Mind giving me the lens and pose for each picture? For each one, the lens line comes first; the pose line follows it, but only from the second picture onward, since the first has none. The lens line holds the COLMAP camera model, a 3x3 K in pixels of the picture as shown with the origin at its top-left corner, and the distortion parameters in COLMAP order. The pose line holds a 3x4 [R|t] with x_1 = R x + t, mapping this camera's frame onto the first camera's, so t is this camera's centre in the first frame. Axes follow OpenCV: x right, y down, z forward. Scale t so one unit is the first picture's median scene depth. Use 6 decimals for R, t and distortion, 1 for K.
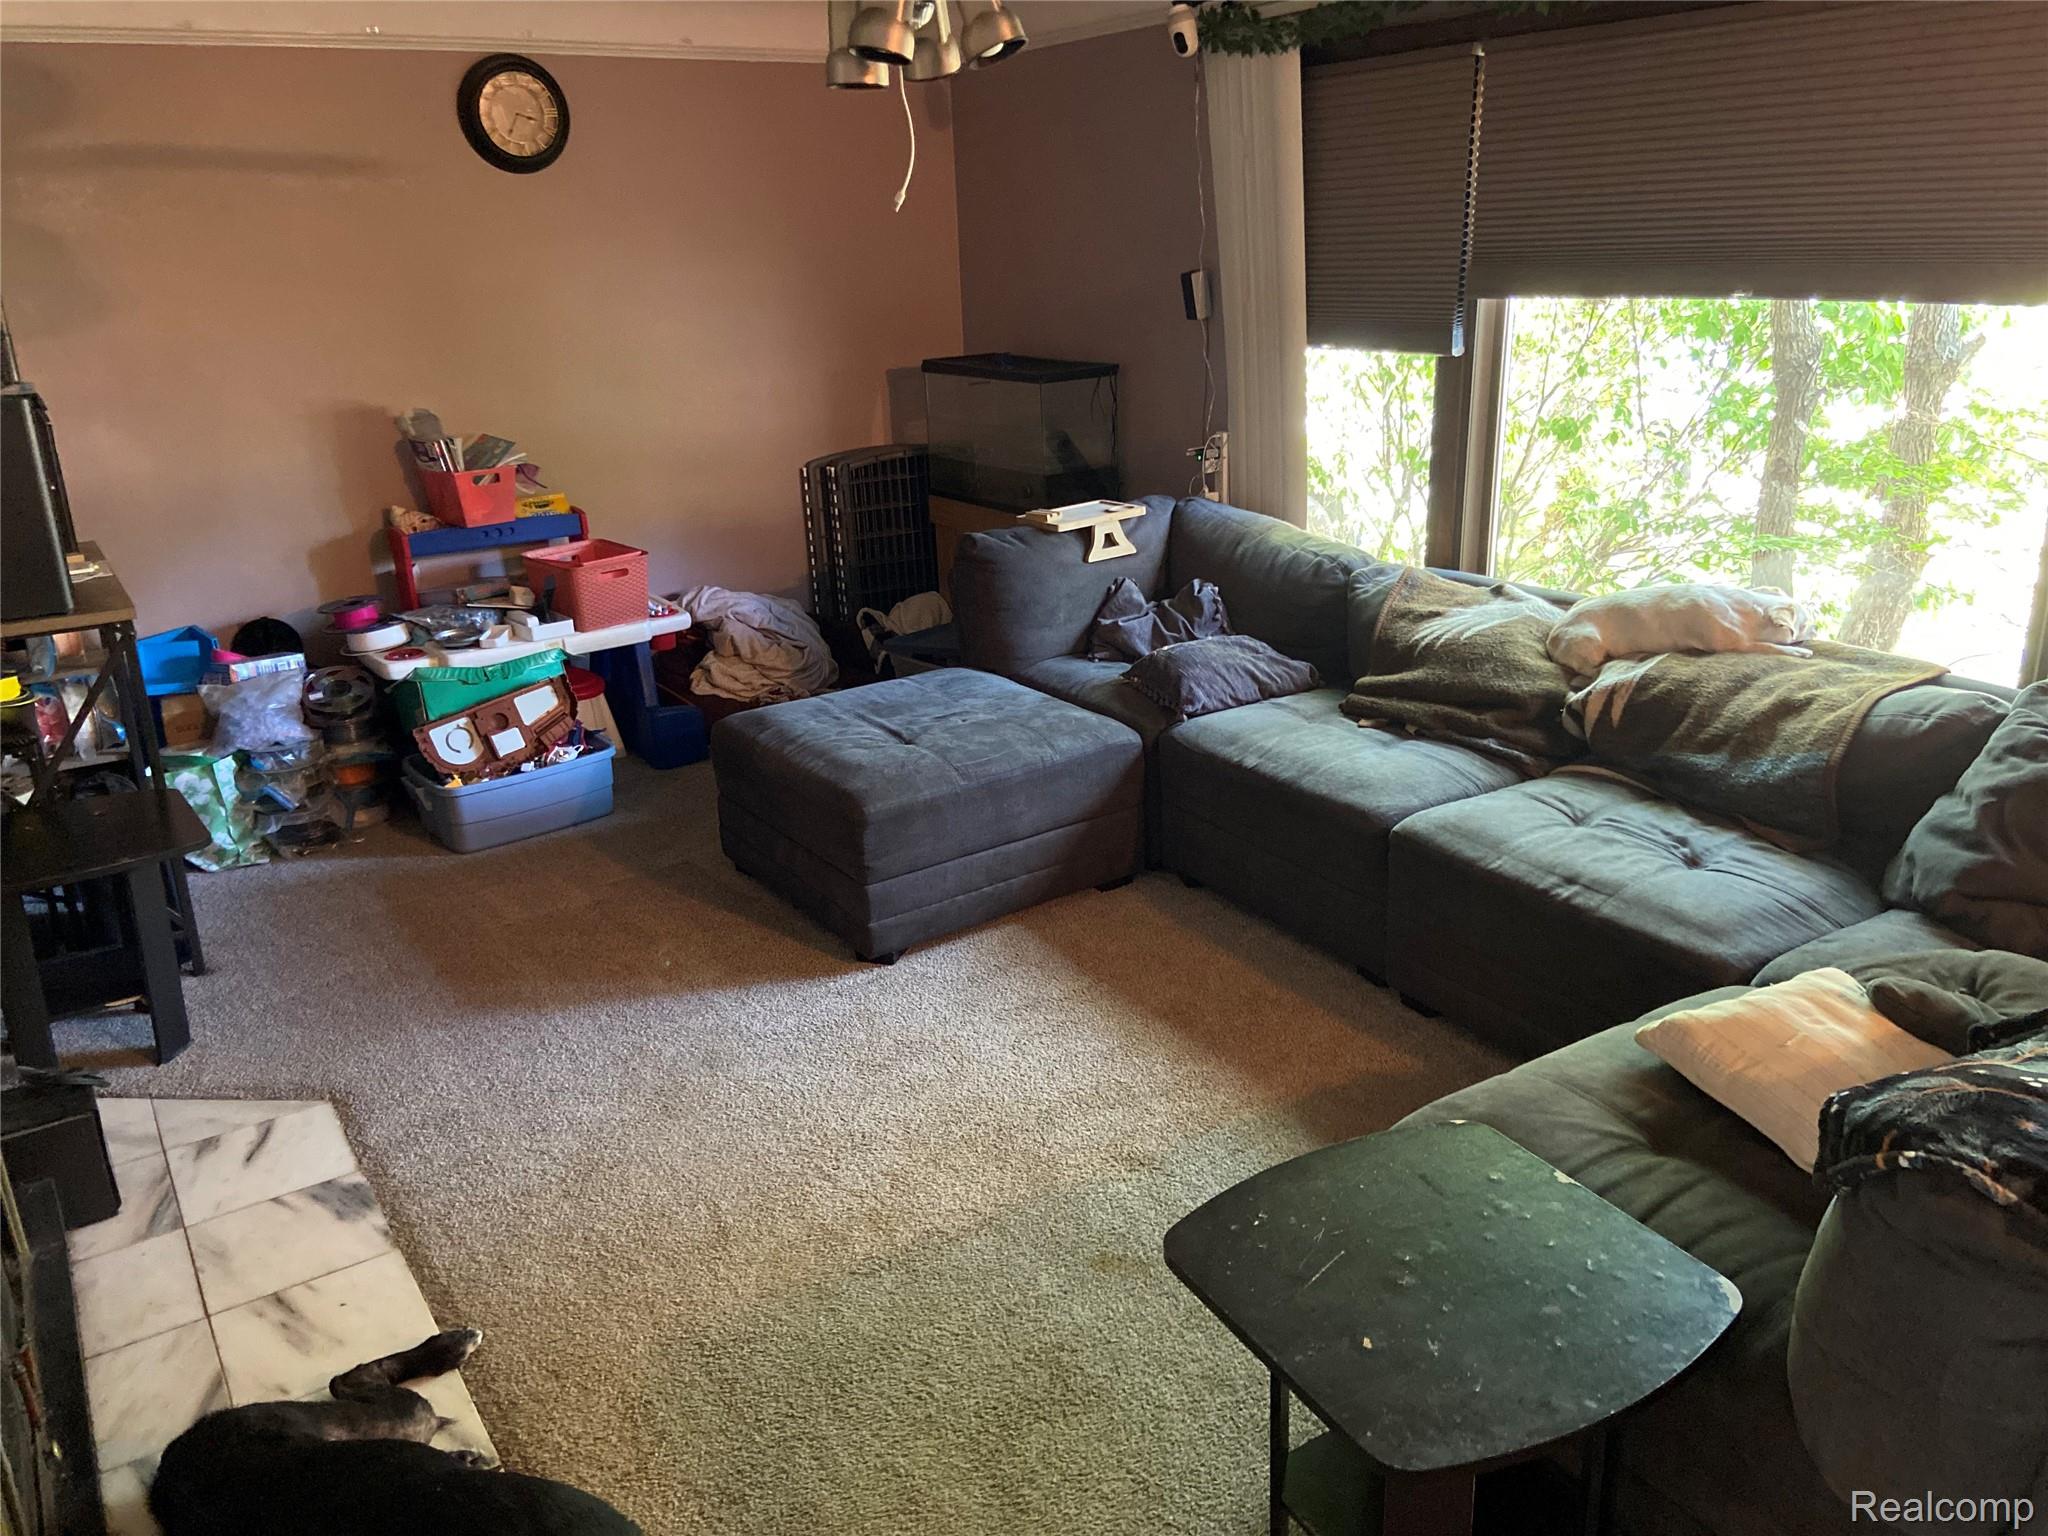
lens RADIAL K [[1550.5, 0, 1024.3], [0, 1550.5, 724.8], [0, 0, 1]] dist [0.128738, -0.179018]
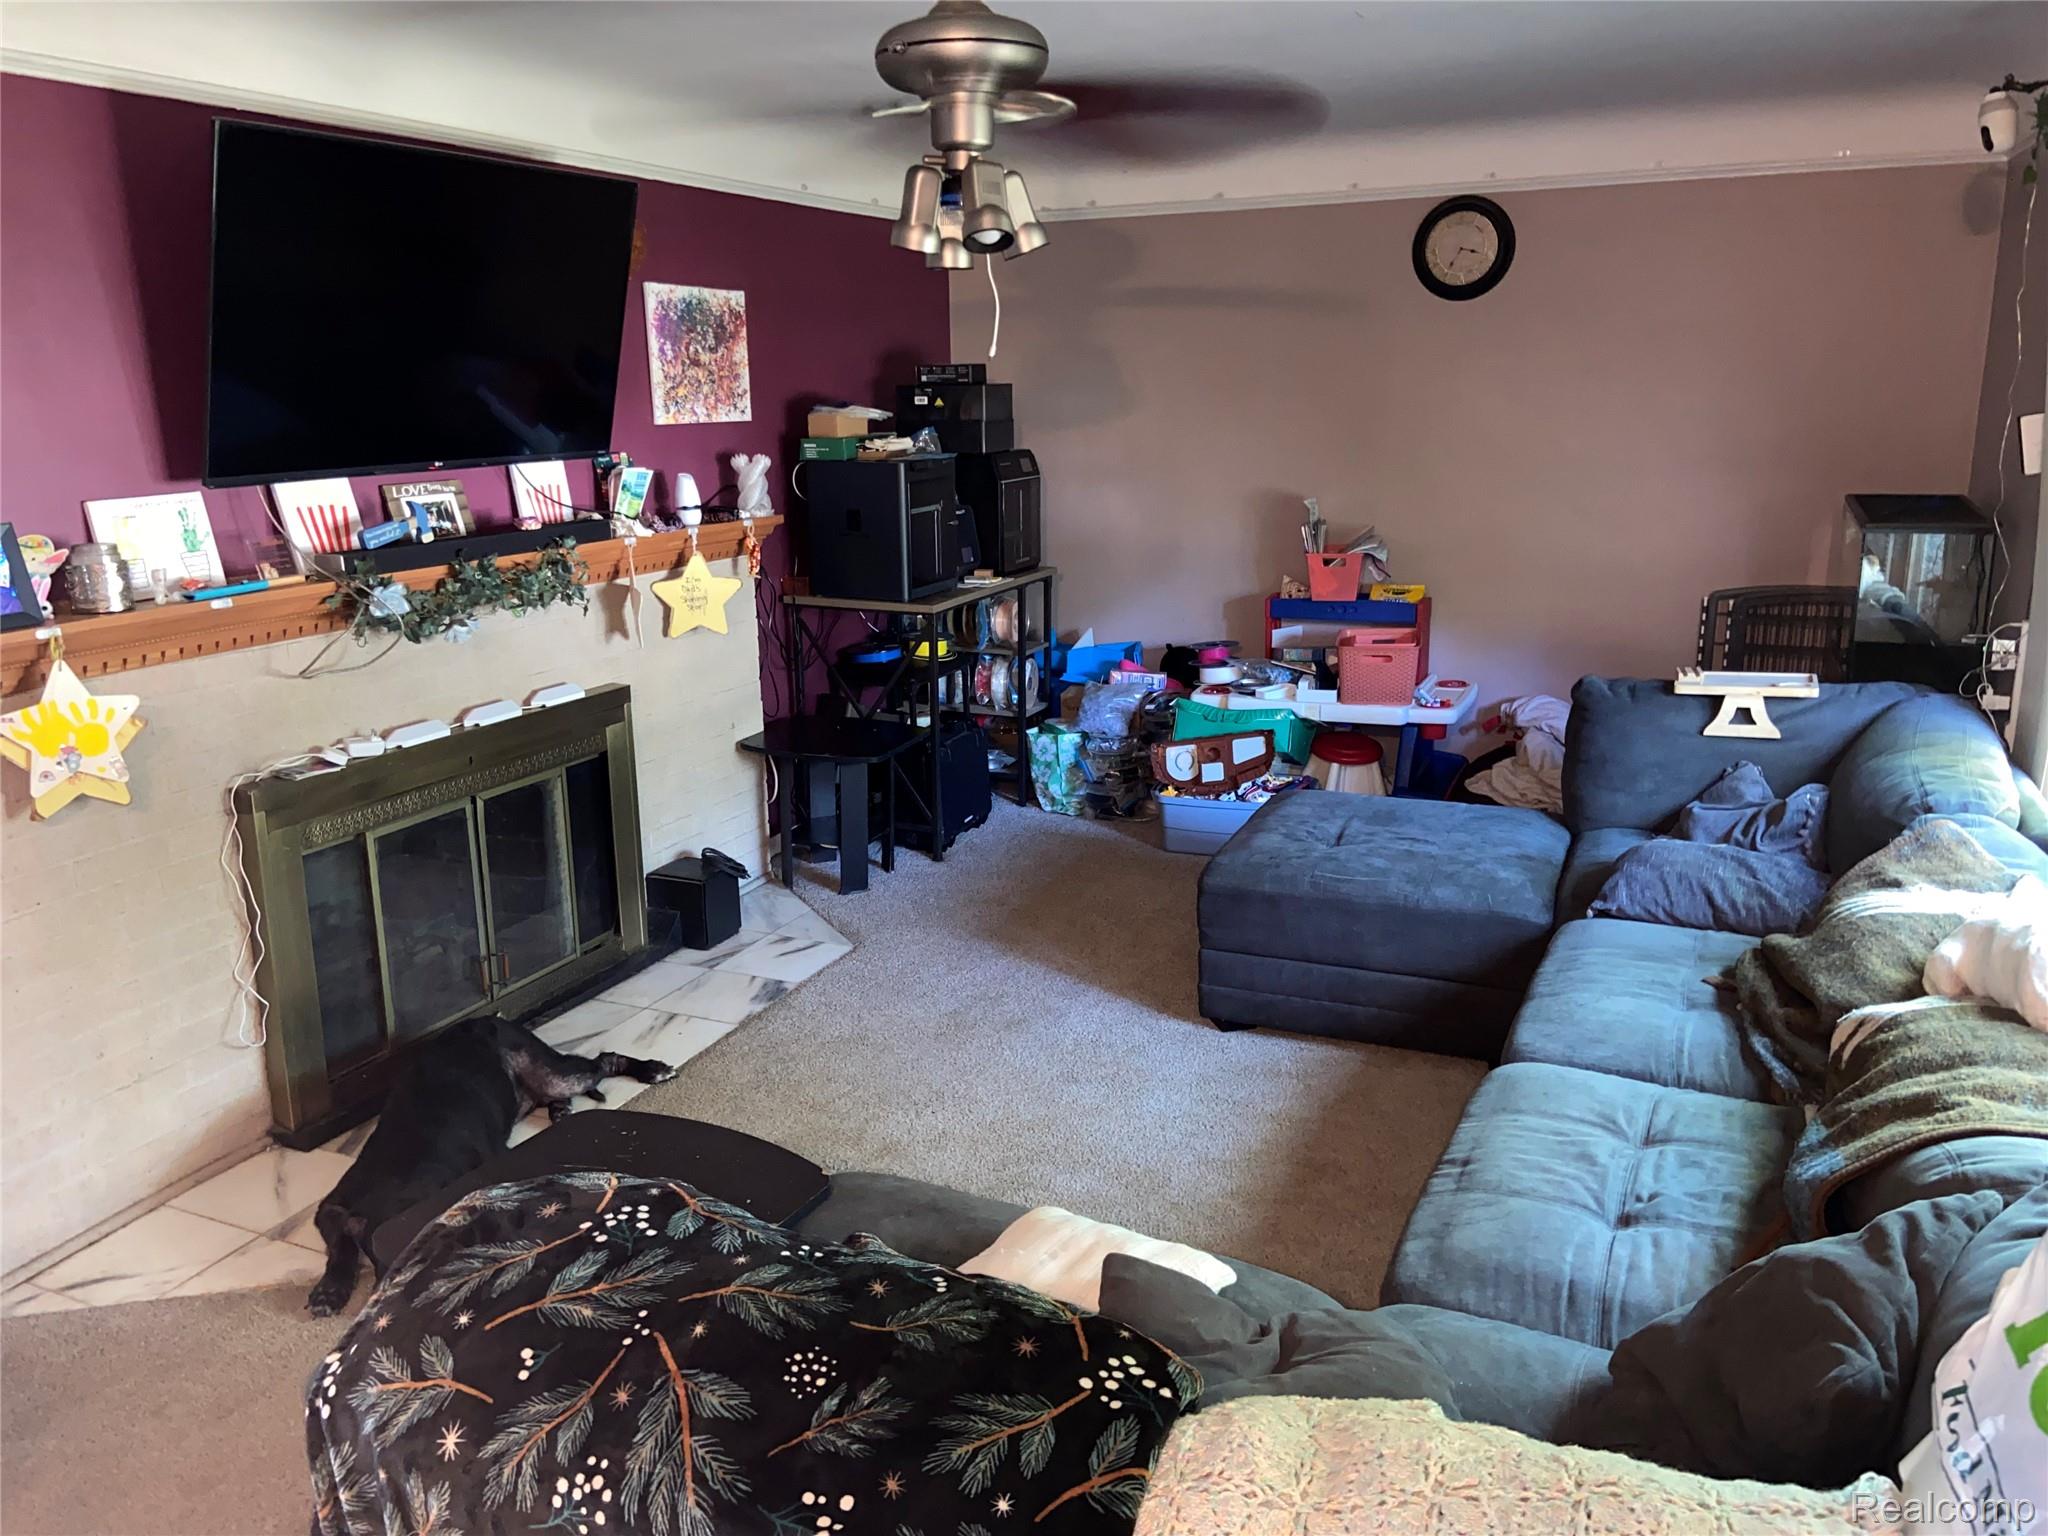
lens RADIAL K [[1550.5, 0, 1024.3], [0, 1550.5, 724.8], [0, 0, 1]] dist [0.128738, -0.179018]
pose [[0.529733, 0.214110, -0.820695, 0.634433], [-0.255529, 0.962943, 0.086285, -0.100860], [0.808757, 0.164003, 0.564814, 0.225262]]
